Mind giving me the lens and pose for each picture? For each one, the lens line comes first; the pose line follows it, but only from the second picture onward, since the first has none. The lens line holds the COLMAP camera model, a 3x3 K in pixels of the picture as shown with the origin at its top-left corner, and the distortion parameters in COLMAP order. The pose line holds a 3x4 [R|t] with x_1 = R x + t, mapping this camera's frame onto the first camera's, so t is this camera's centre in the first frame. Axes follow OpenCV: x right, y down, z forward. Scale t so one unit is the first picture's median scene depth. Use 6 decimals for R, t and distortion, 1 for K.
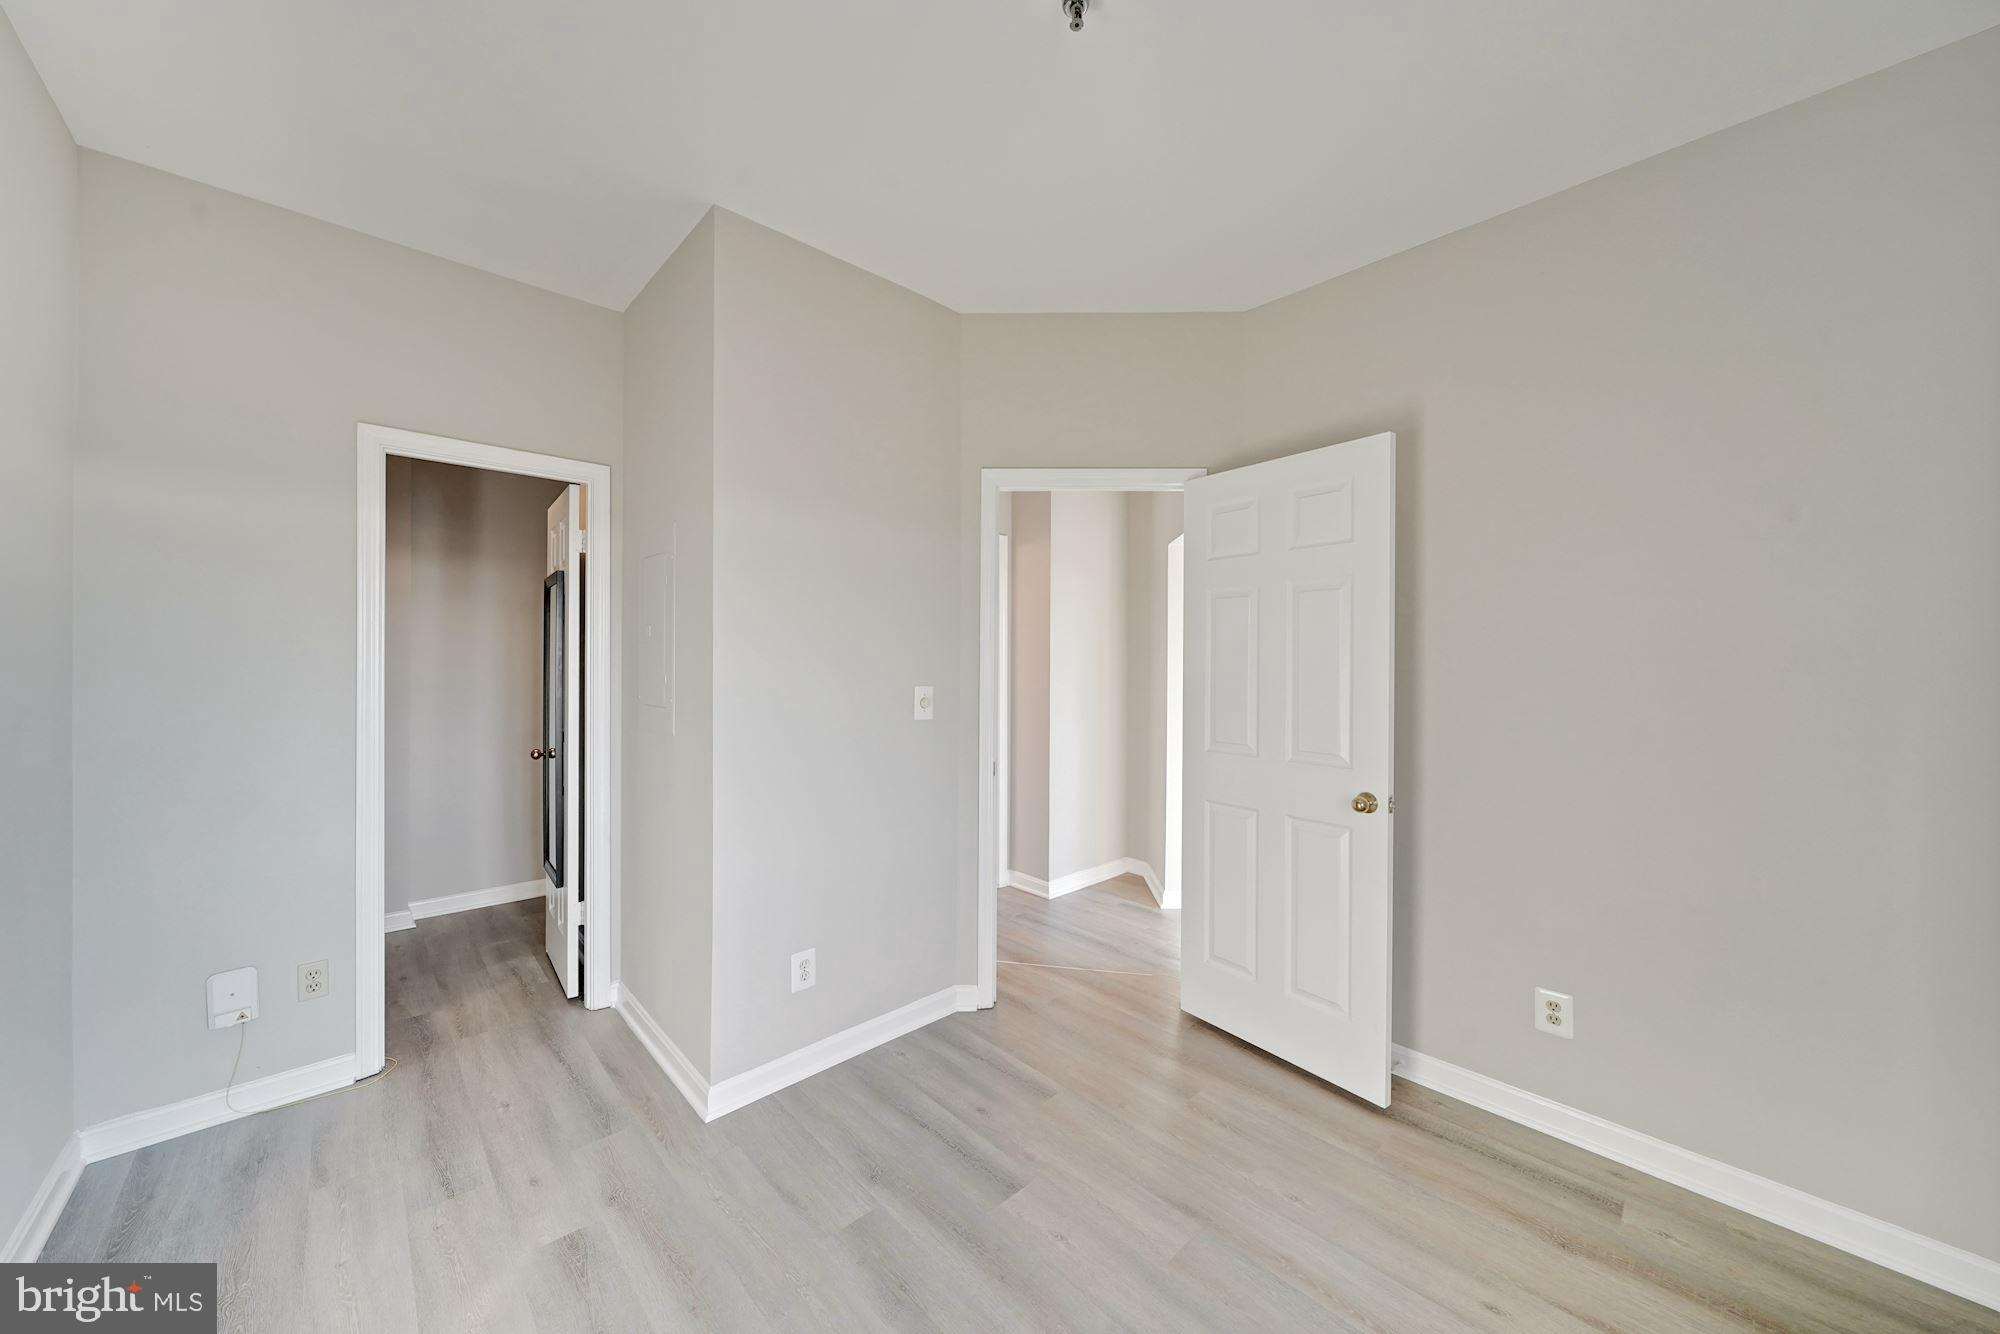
lens RADIAL K [[700.3, 0, 982.9], [0, 700.3, 658.5], [0, 0, 1]] dist [-0.007736, -0.000078]
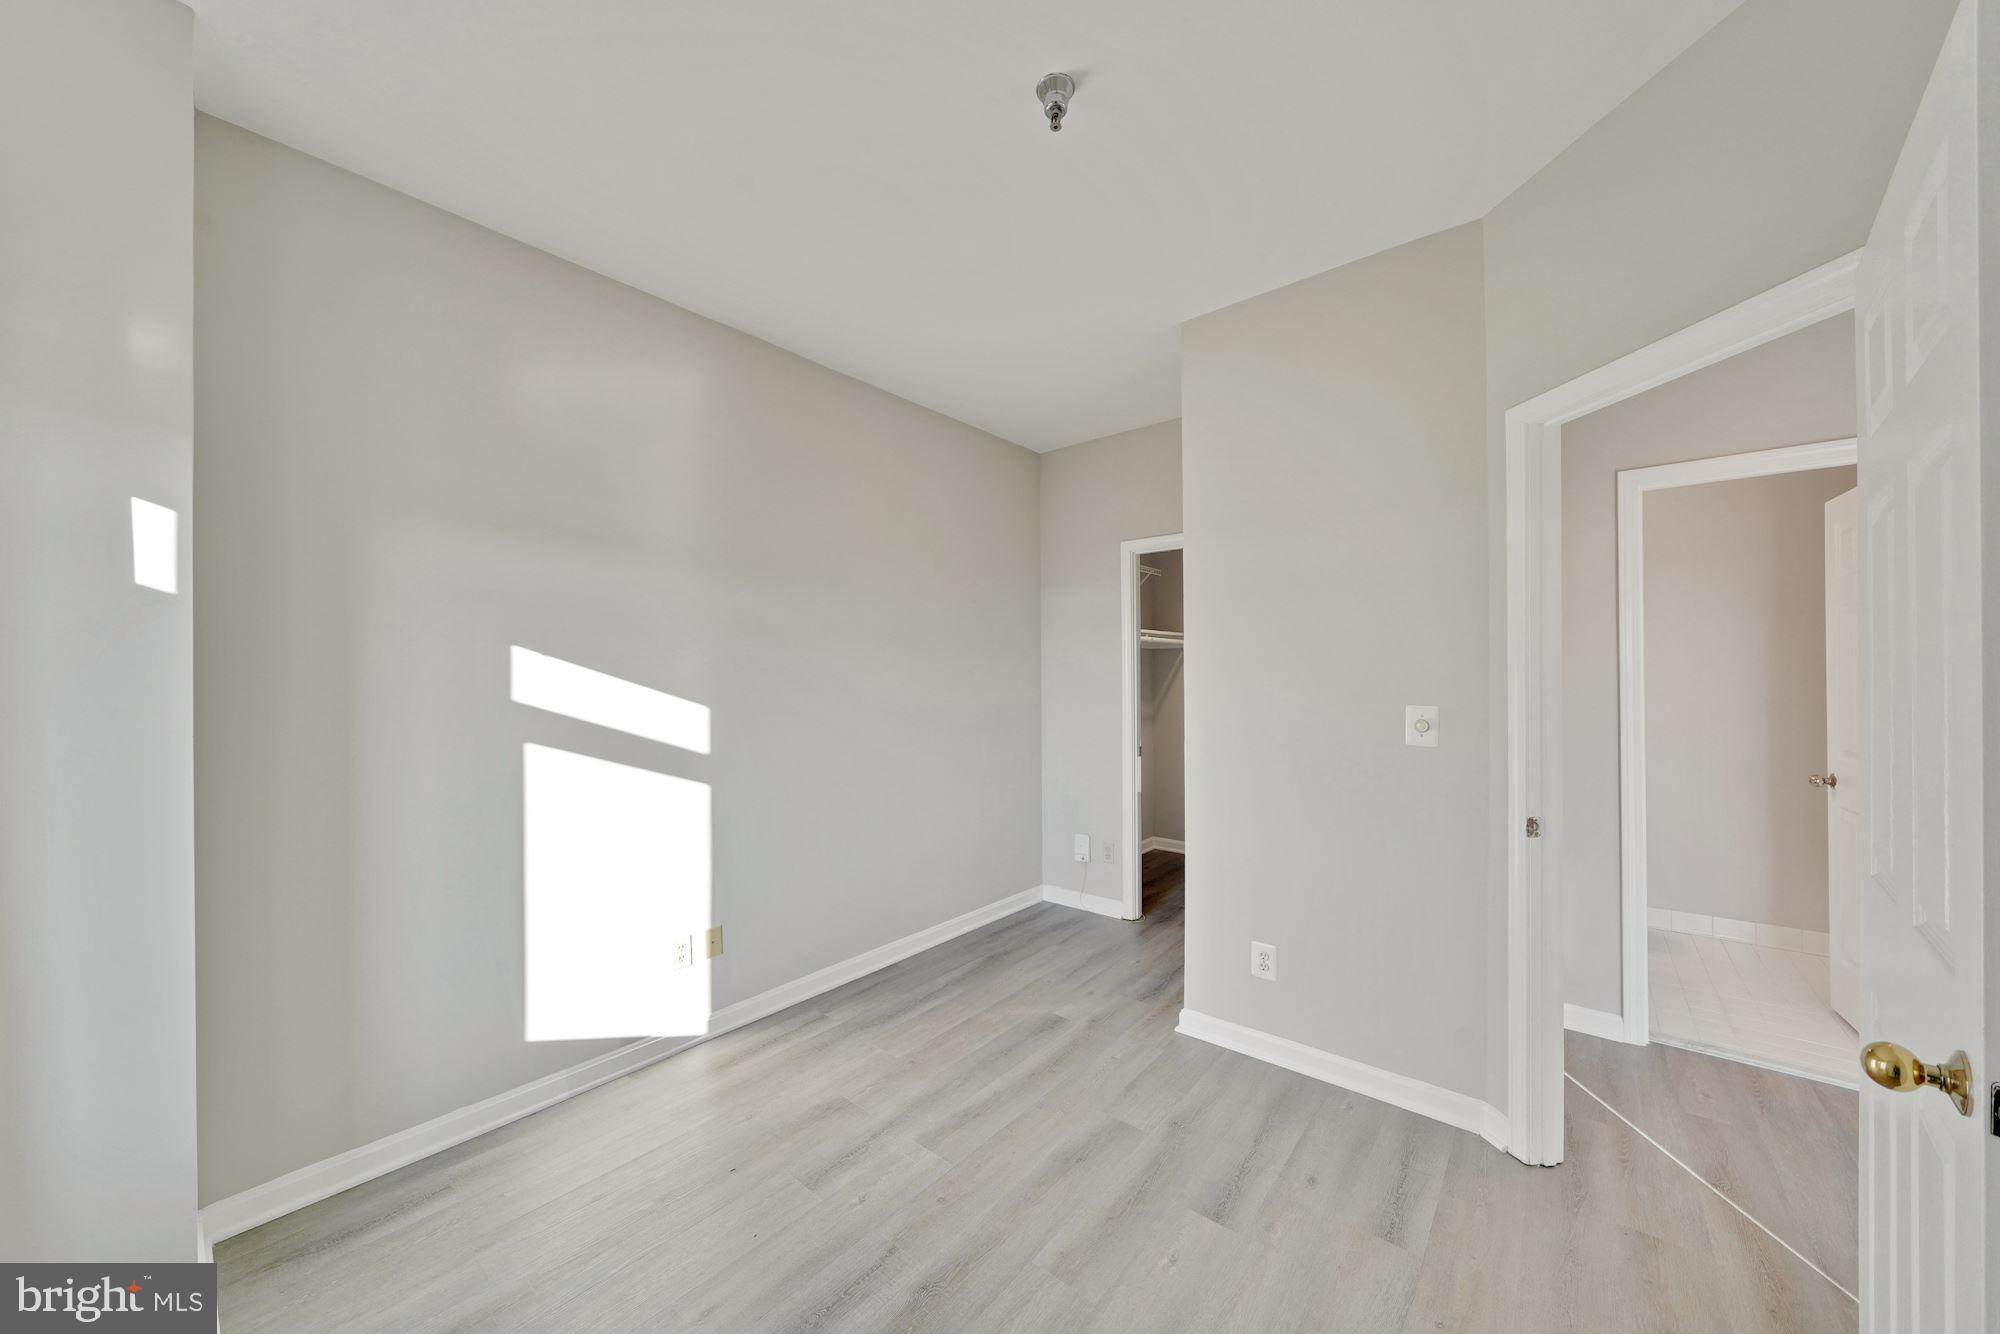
lens RADIAL K [[686.0, 0, 997.5], [0, 686.0, 673.3], [0, 0, 1]] dist [-0.002393, -0.000214]
pose [[0.143223, -0.008405, -0.989655, 0.797839], [0.002861, 0.999963, -0.008079, 0.007682], [0.989686, -0.001674, 0.143242, 0.472992]]
